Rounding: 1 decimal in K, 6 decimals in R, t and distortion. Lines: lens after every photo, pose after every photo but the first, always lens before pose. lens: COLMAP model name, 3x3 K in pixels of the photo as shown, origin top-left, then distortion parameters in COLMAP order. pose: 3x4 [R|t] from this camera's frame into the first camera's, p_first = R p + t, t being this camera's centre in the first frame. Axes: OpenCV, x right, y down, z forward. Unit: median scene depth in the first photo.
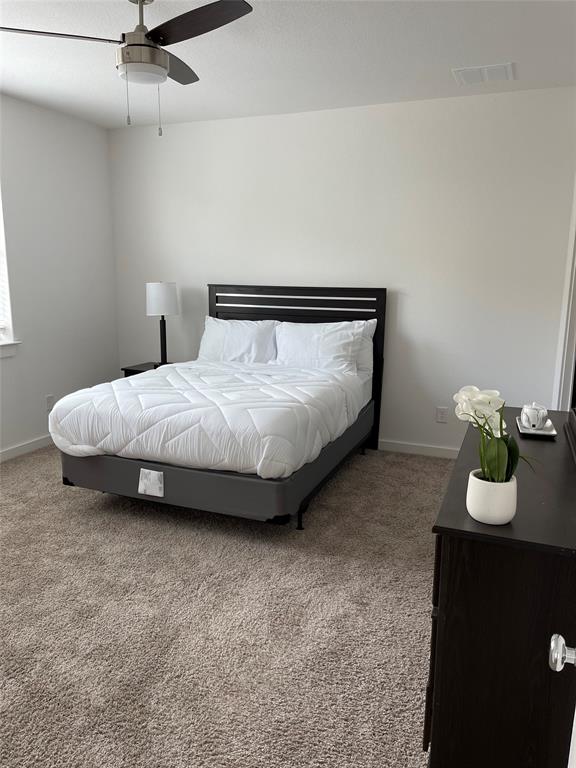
lens RADIAL K [[583.2, 0, 289.3], [0, 583.2, 382.7], [0, 0, 1]] dist [0.081602, -0.102303]
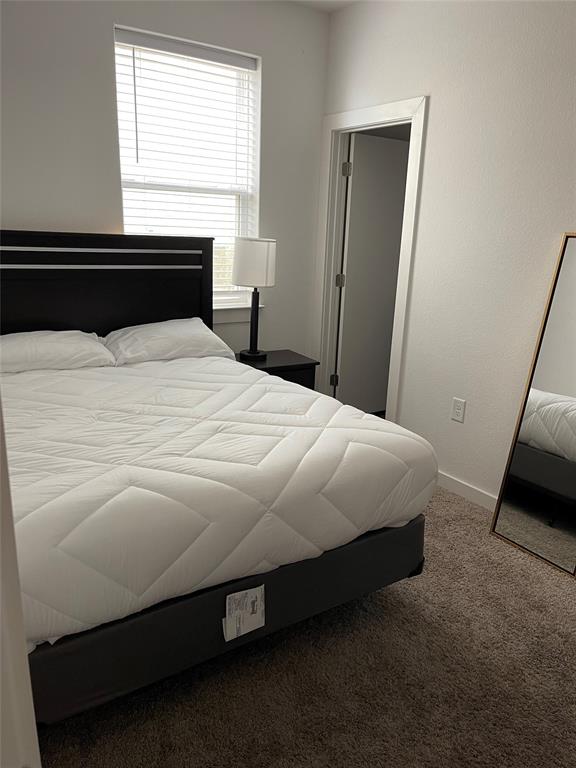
lens RADIAL K [[583.2, 0, 289.3], [0, 583.2, 382.7], [0, 0, 1]] dist [0.081602, -0.102303]
pose [[0.592289, -0.191525, 0.782632, -0.557033], [0.118954, 0.981479, 0.150163, -0.103839], [-0.796897, 0.004157, 0.604102, 0.604891]]
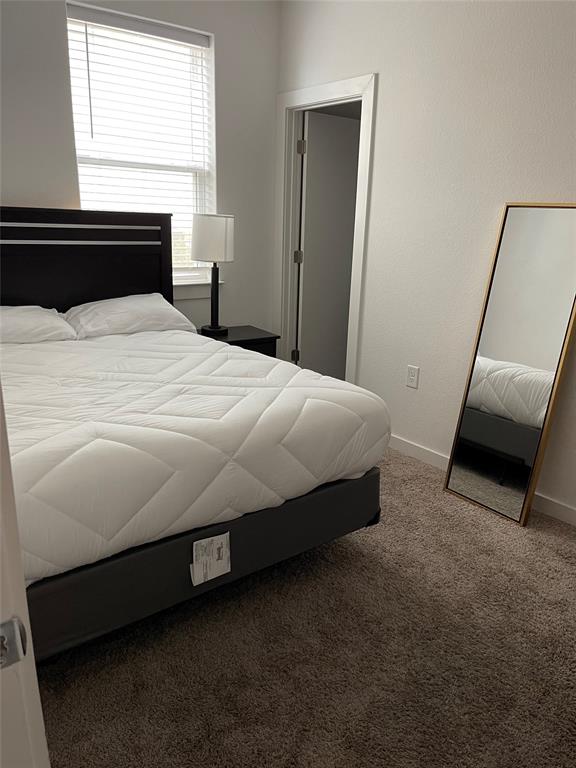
lens RADIAL K [[583.2, 0, 289.3], [0, 583.2, 382.7], [0, 0, 1]] dist [0.081602, -0.102303]
pose [[0.538964, -0.218702, 0.813441, -0.581769], [0.134471, 0.975660, 0.173219, -0.077240], [-0.831526, 0.016025, 0.555255, 0.584616]]
